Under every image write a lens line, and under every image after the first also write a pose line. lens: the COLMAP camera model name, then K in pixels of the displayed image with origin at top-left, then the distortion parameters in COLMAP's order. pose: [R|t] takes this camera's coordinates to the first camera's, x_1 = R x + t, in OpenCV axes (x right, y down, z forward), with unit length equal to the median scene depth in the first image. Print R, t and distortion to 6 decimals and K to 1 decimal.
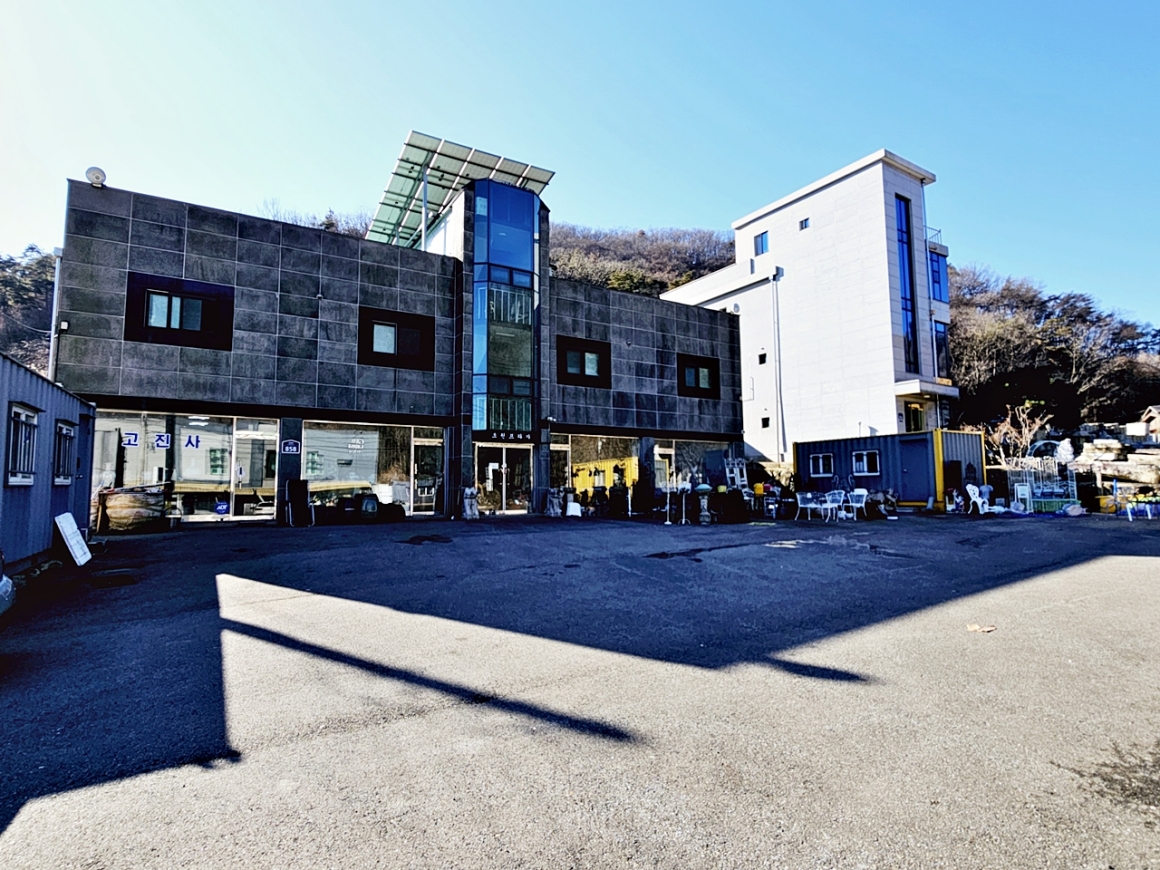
lens RADIAL K [[623.6, 0, 581.4], [0, 623.6, 435.9], [0, 0, 1]] dist [-0.001805, 0.000195]
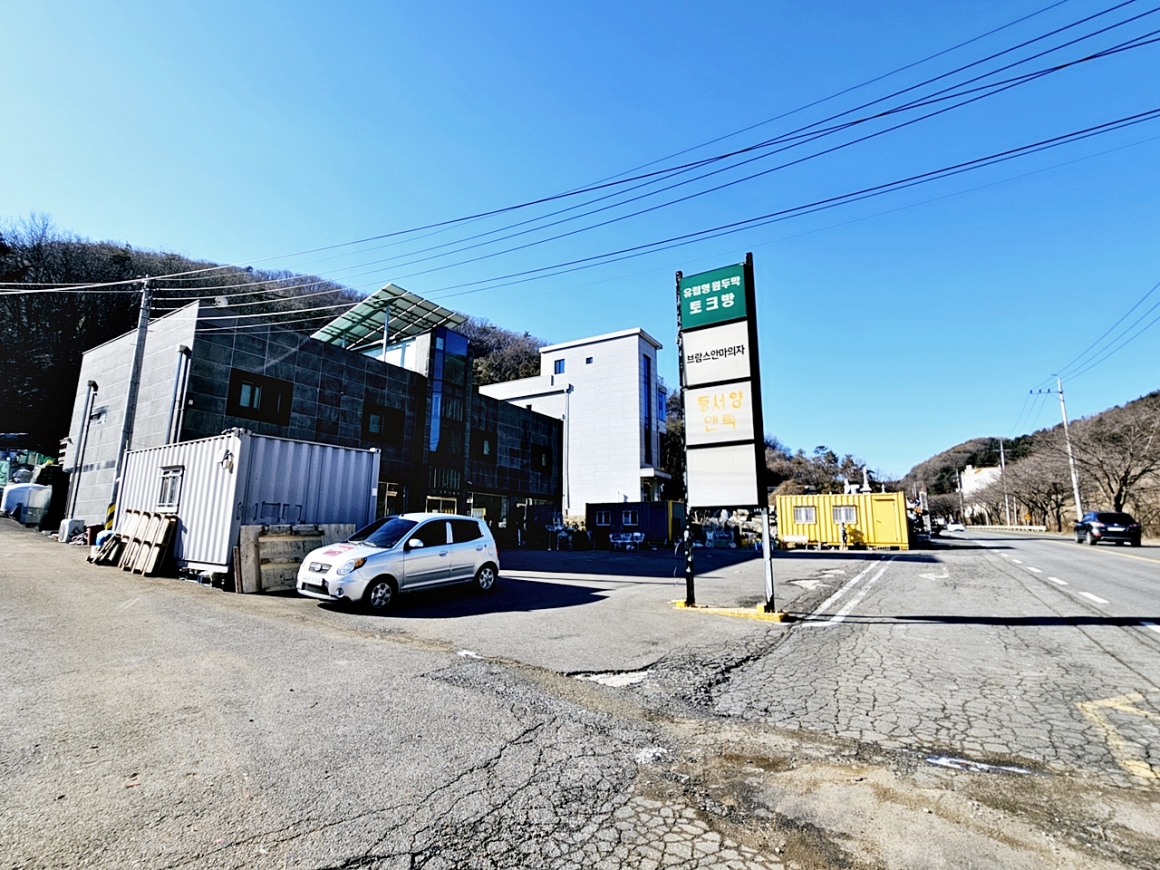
lens RADIAL K [[560.1, 0, 584.6], [0, 560.1, 433.8], [0, 0, 1]] dist [0.003540, 0.000423]
pose [[0.895671, 0.097161, 0.433973, -0.379845], [-0.053784, 0.992345, -0.111170, -0.007730], [-0.441452, 0.076231, 0.894041, -0.354509]]
